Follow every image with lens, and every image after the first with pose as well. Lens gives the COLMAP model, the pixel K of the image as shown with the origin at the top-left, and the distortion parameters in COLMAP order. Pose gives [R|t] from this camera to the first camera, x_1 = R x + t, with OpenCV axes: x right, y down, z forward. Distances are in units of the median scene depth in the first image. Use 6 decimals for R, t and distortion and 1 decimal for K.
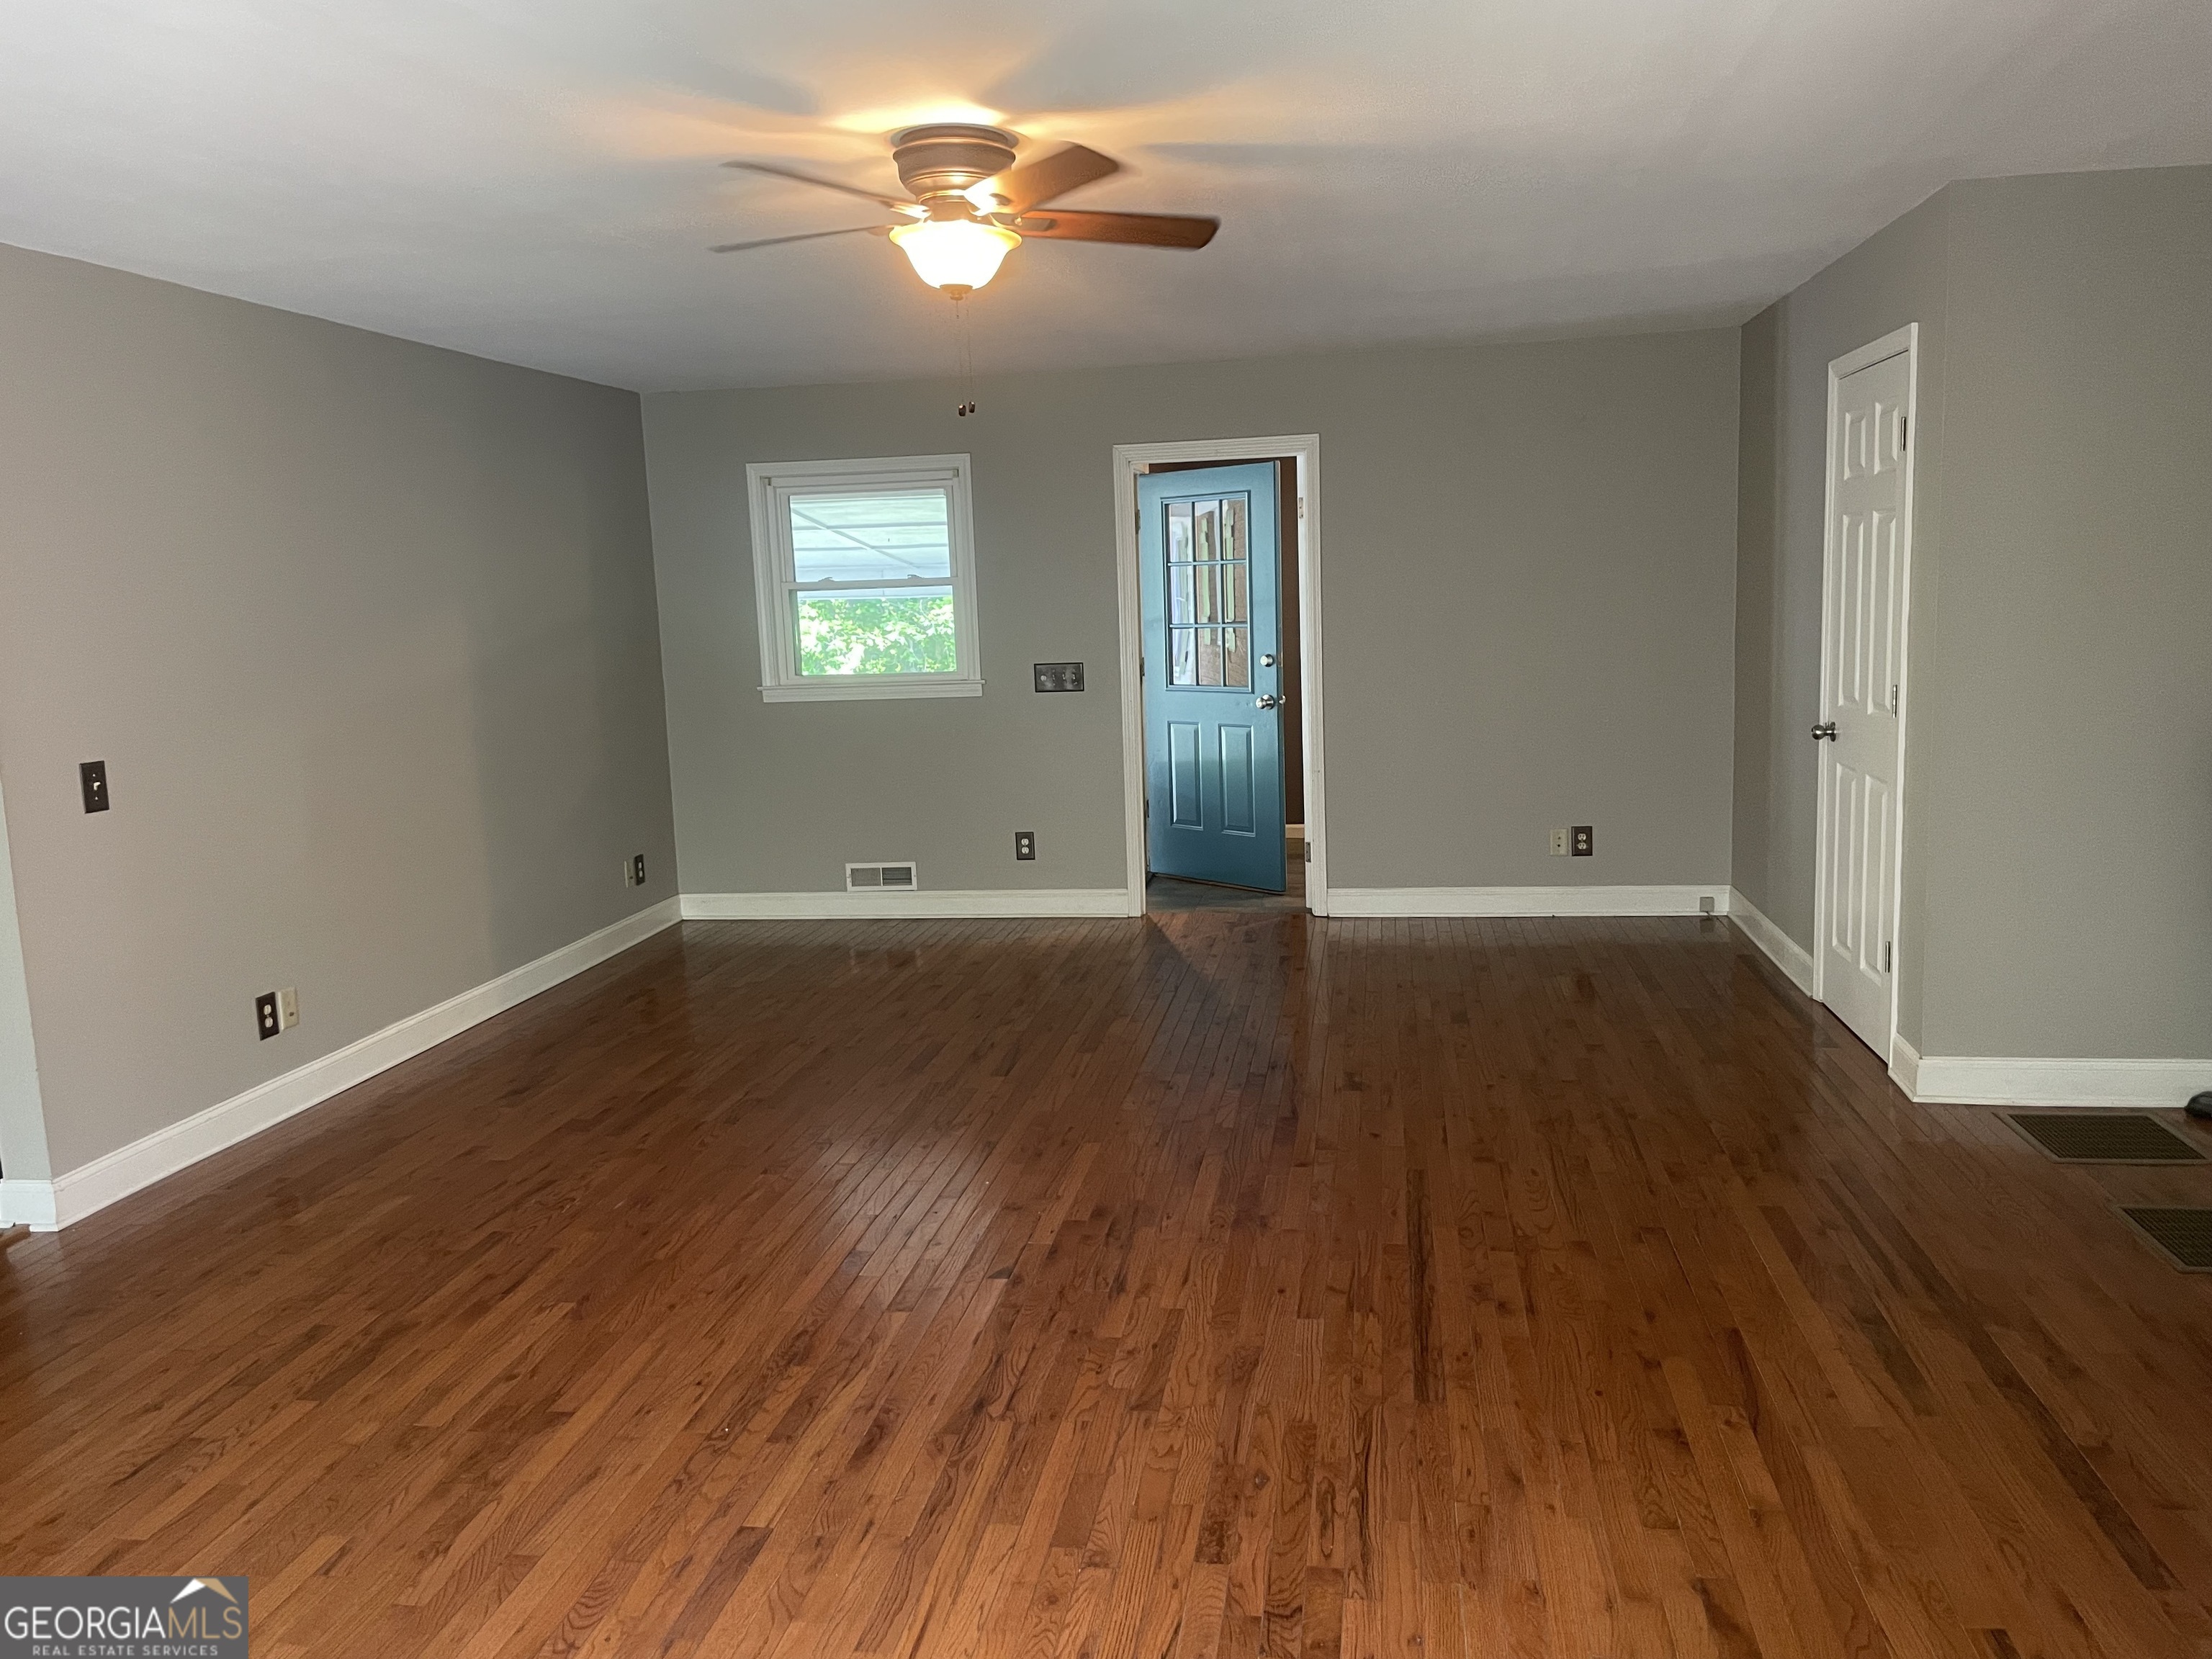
lens RADIAL K [[1699.8, 0, 1114.7], [0, 1699.8, 822.1], [0, 0, 1]] dist [0.086993, -0.118928]
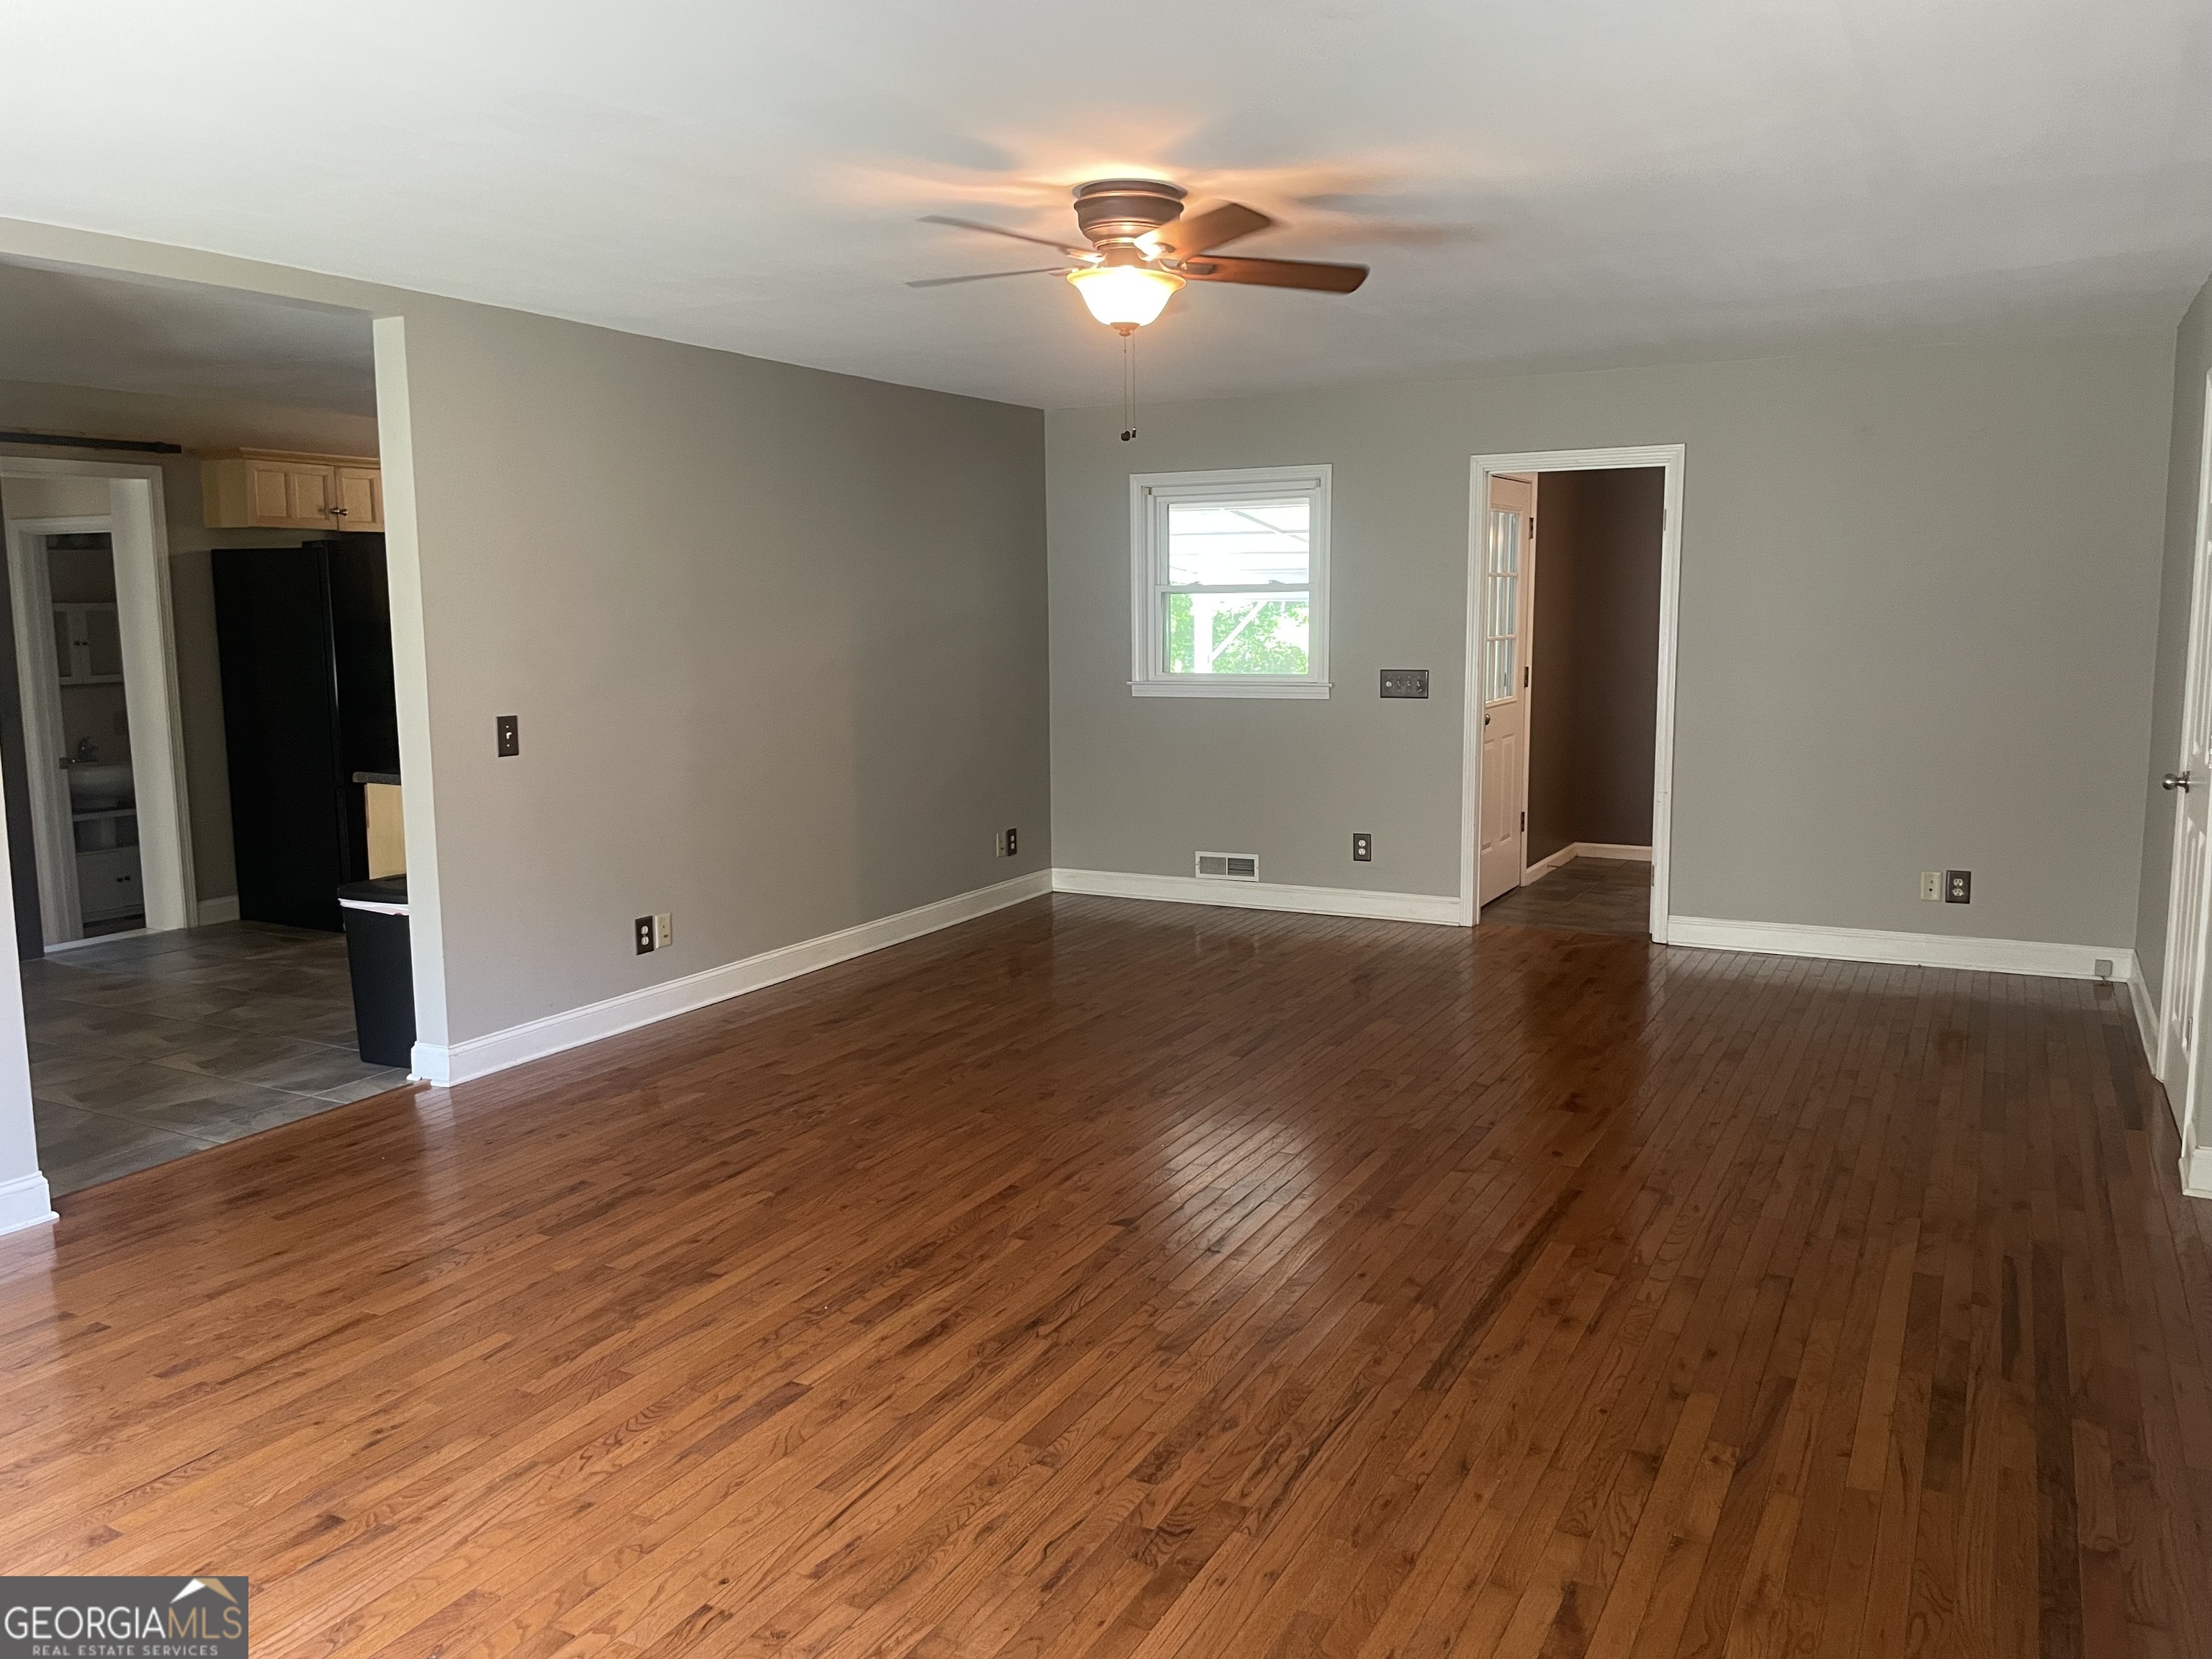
lens RADIAL K [[1699.8, 0, 1108.1], [0, 1699.8, 823.1], [0, 0, 1]] dist [0.086993, -0.118928]
pose [[0.947212, 0.070579, -0.312742, 0.247188], [-0.070505, 0.997444, 0.011560, -0.003033], [0.312758, 0.011101, 0.949768, -0.045057]]
